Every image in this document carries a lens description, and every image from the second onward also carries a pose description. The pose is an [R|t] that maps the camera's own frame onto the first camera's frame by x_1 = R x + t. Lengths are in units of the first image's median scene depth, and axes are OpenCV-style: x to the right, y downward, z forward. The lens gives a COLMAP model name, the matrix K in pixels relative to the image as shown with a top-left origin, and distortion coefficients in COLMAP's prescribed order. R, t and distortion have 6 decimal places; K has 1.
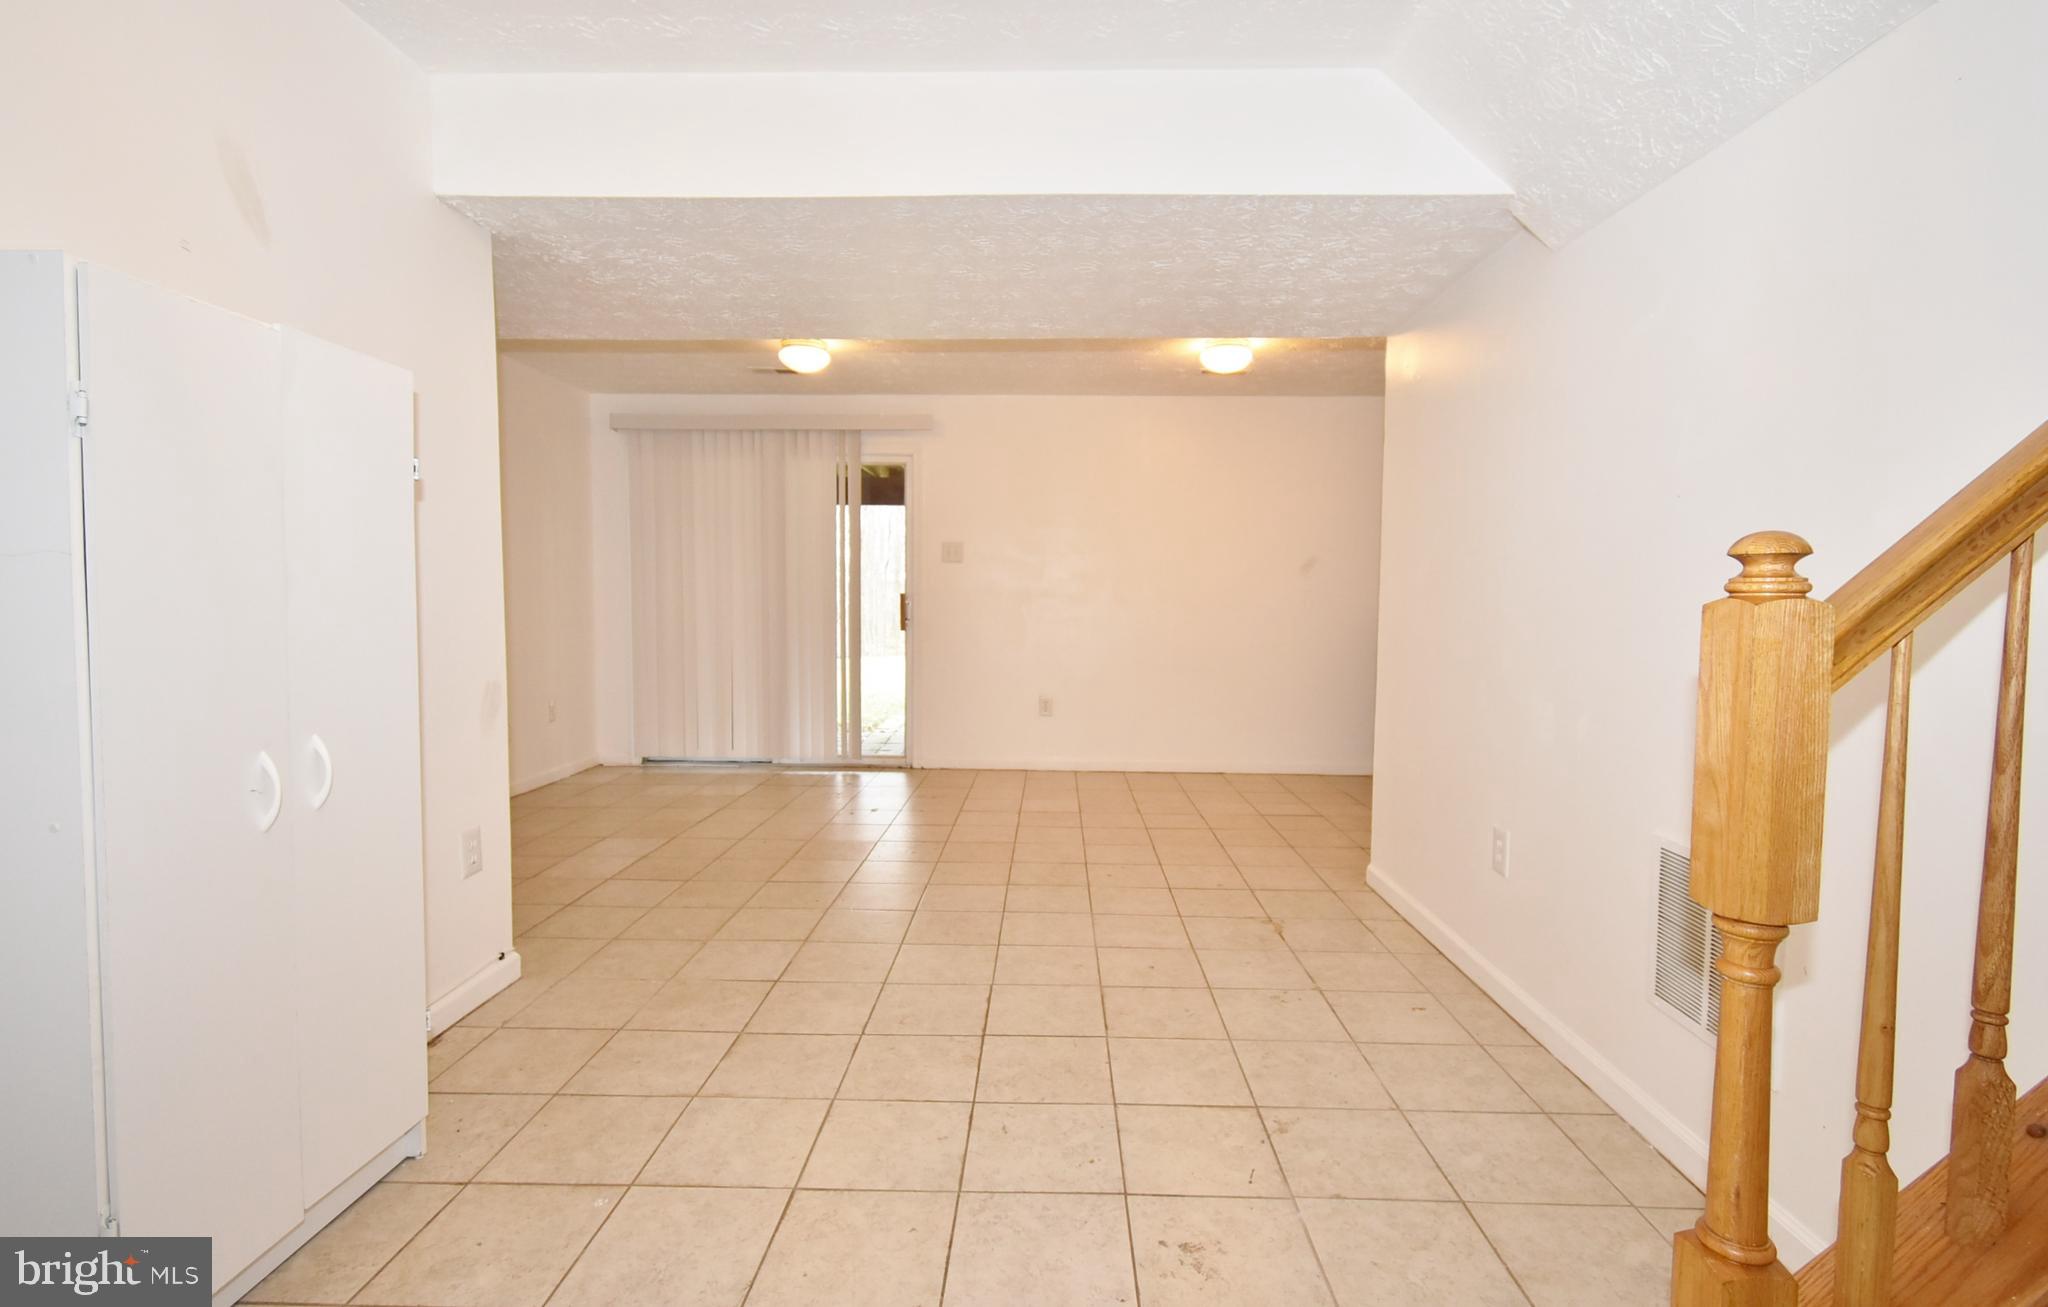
lens RADIAL K [[926.5, 0, 1024.0], [0, 926.5, 653.5], [0, 0, 1]] dist [0.001281, 0.000199]
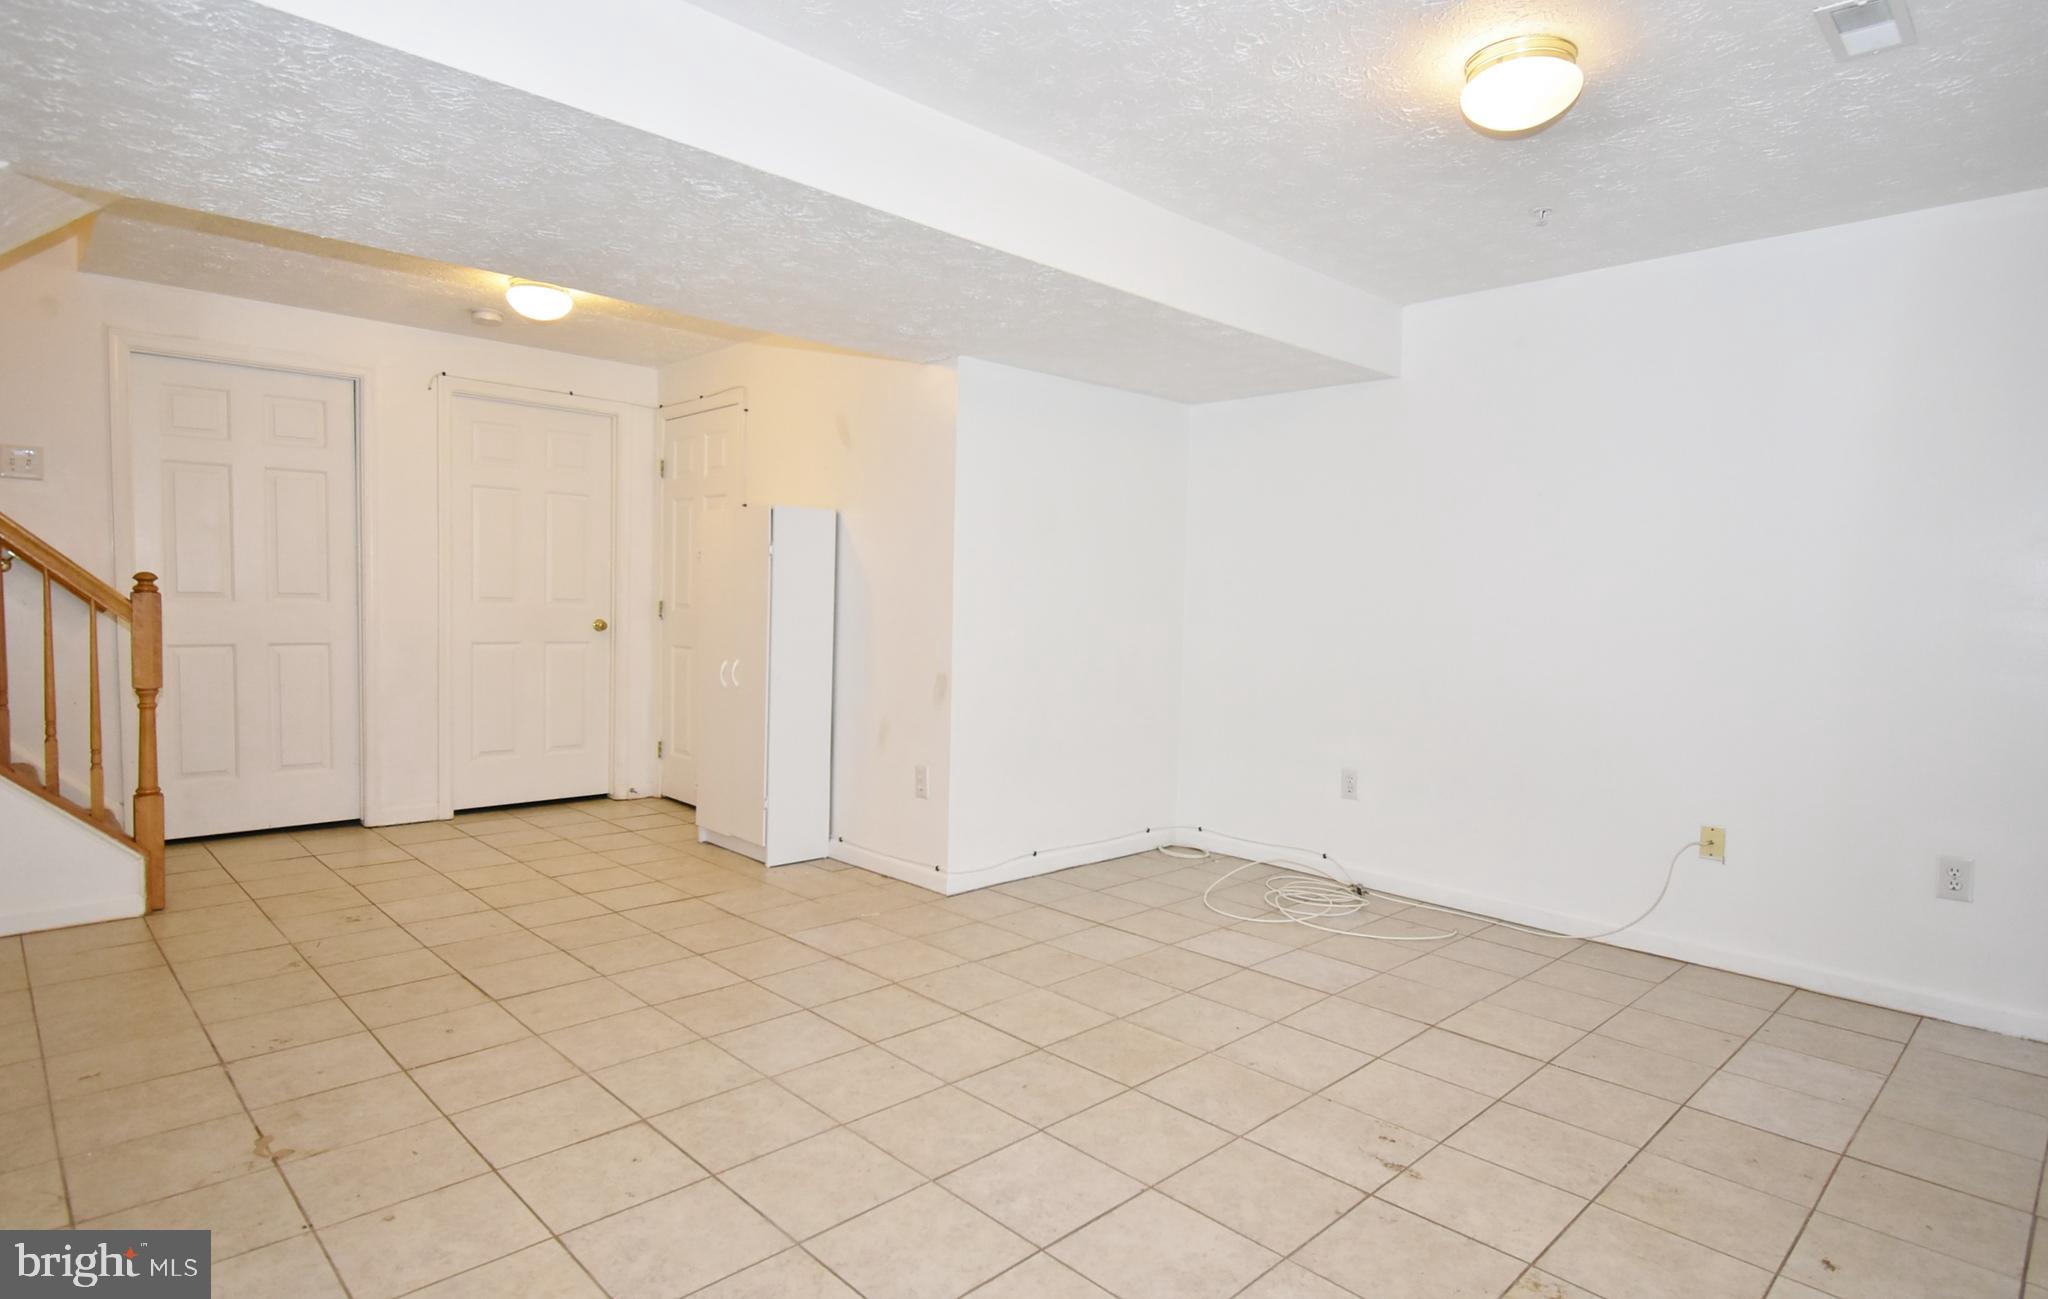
lens RADIAL K [[1072.4, 0, 1039.7], [0, 1072.4, 652.6], [0, 0, 1]] dist [-0.002972, -0.000498]
pose [[-0.676685, 0.011391, -0.736184, 0.381334], [-0.076880, 0.993321, 0.086036, -0.110488], [0.732247, 0.114817, -0.671290, 1.557711]]
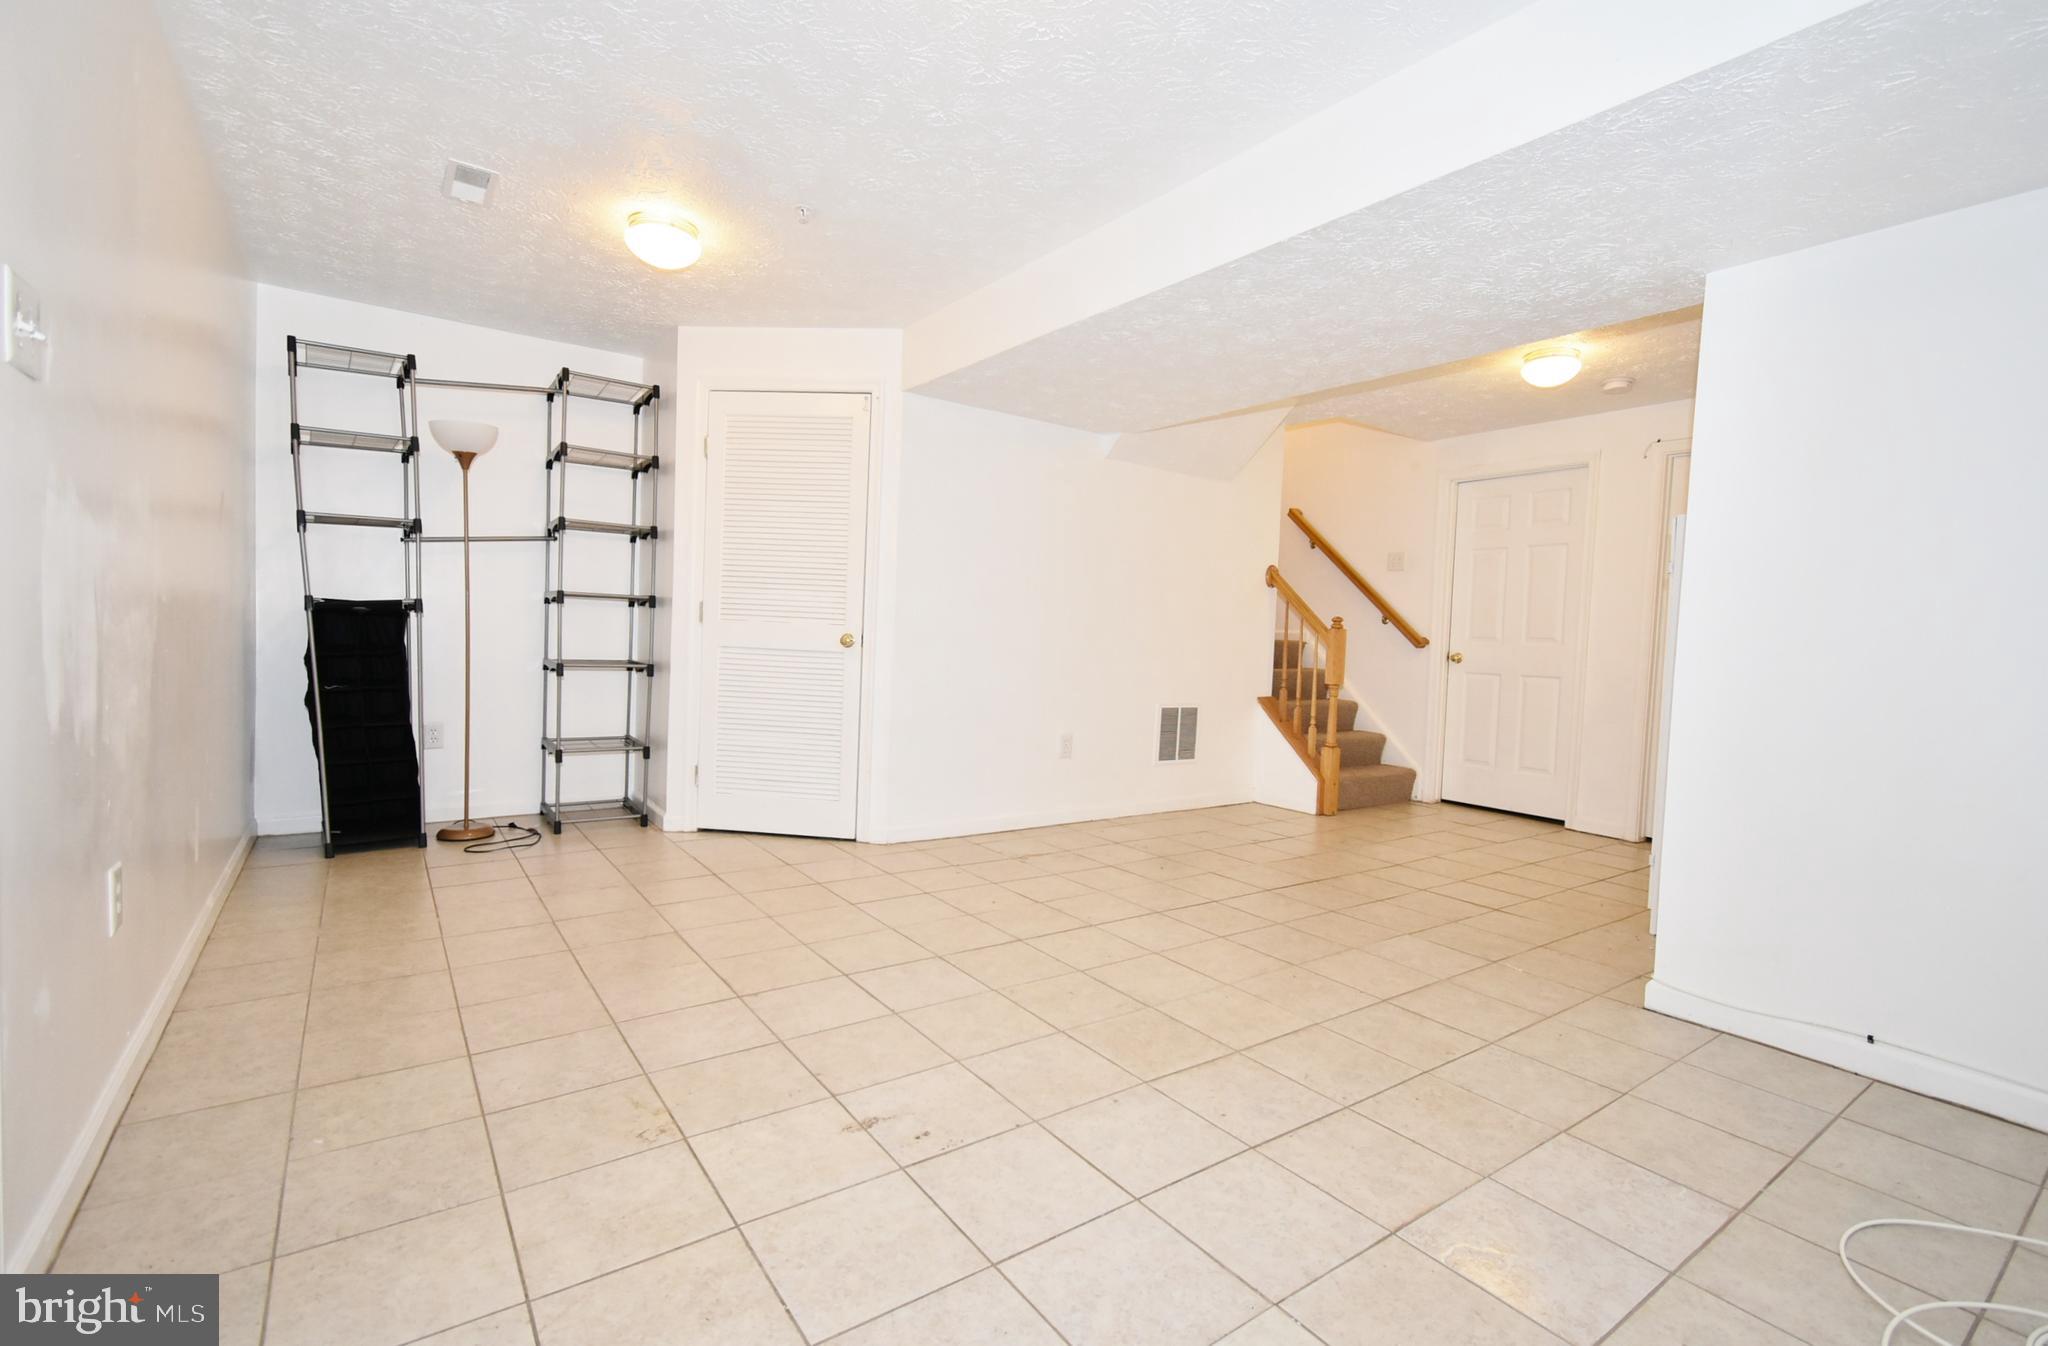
lens RADIAL K [[941.2, 0, 1030.7], [0, 941.2, 676.4], [0, 0, 1]] dist [0.003152, -0.000210]
pose [[-0.616667, -0.069336, 0.784165, -0.668821], [0.004299, 0.995802, 0.091430, -0.074068], [-0.787213, 0.059753, -0.613780, 1.564274]]
